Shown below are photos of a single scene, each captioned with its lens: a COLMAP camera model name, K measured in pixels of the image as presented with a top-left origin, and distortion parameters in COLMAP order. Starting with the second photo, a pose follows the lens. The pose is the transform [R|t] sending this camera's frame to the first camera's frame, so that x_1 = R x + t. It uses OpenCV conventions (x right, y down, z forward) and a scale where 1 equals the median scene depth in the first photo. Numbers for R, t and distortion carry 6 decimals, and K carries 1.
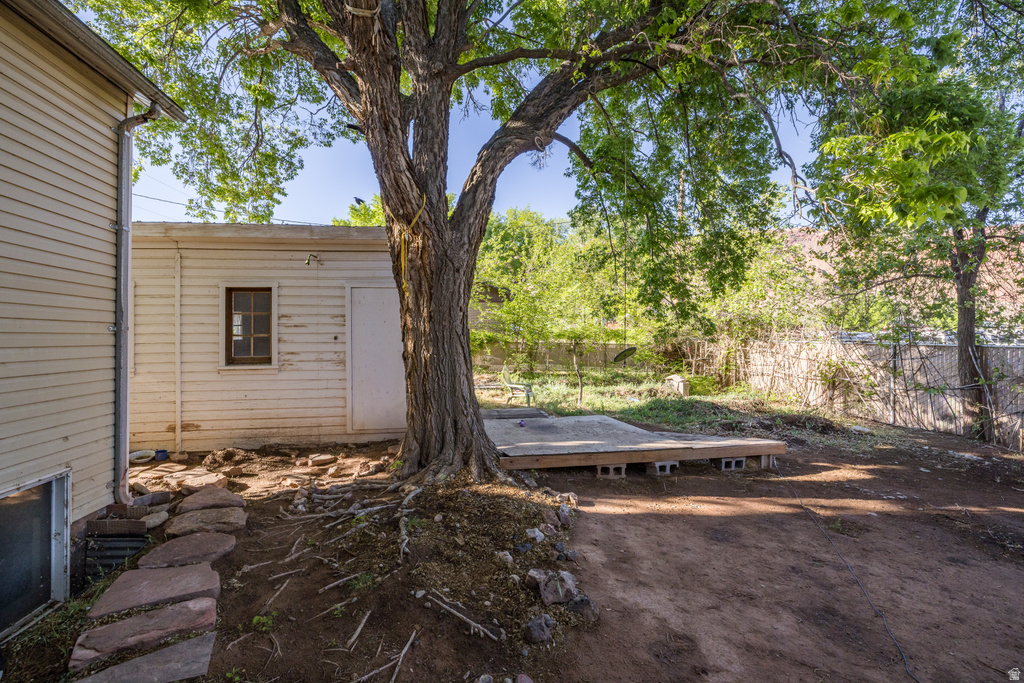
lens RADIAL K [[439.2, 0, 549.6], [0, 439.2, 341.2], [0, 0, 1]] dist [-0.003100, -0.000129]
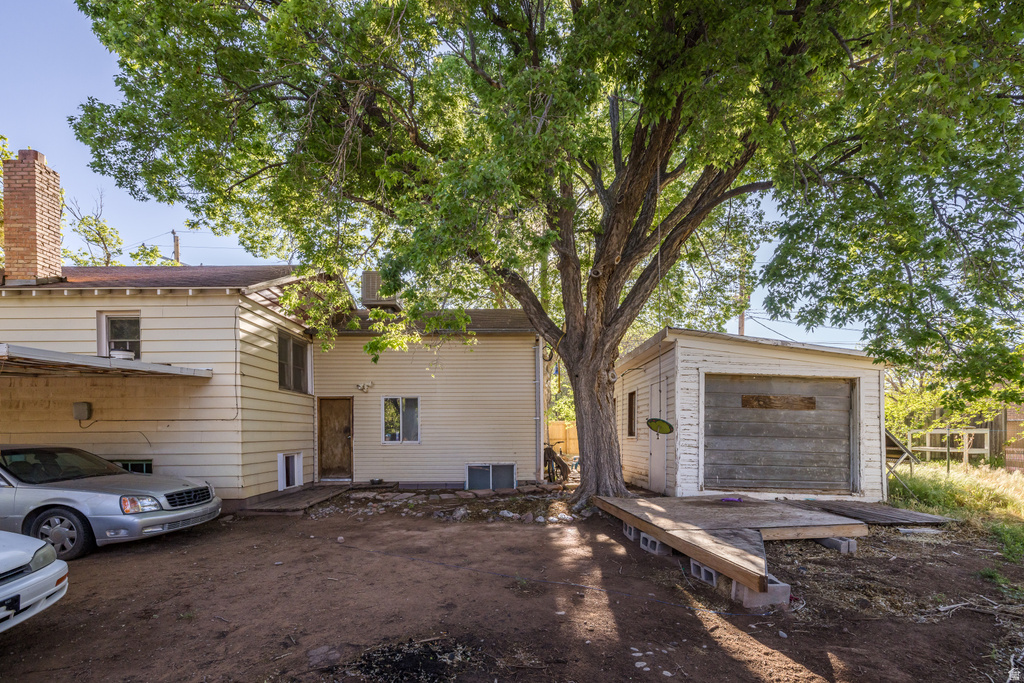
lens RADIAL K [[451.7, 0, 510.2], [0, 451.7, 435.3], [0, 0, 1]] dist [0.000405, -0.000005]
pose [[-0.134939, 0.002799, -0.990850, 1.909455], [0.004126, 0.999989, 0.002263, 0.074141], [0.990845, -0.003783, -0.134949, 1.232777]]
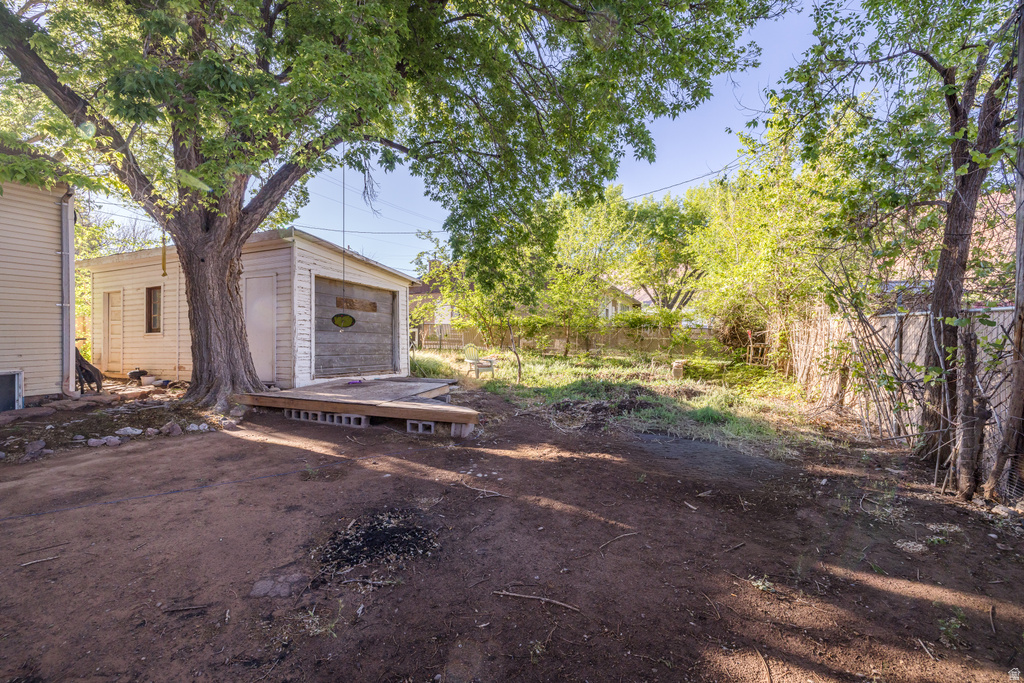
lens RADIAL K [[434.9, 0, 512.0], [0, 434.9, 341.5], [0, 0, 1]] dist [0.000359, 0.000131]
pose [[0.850059, 0.011067, -0.526572, 1.777008], [-0.000528, 0.999797, 0.020160, 0.096546], [0.526688, -0.016859, 0.849892, 0.404993]]
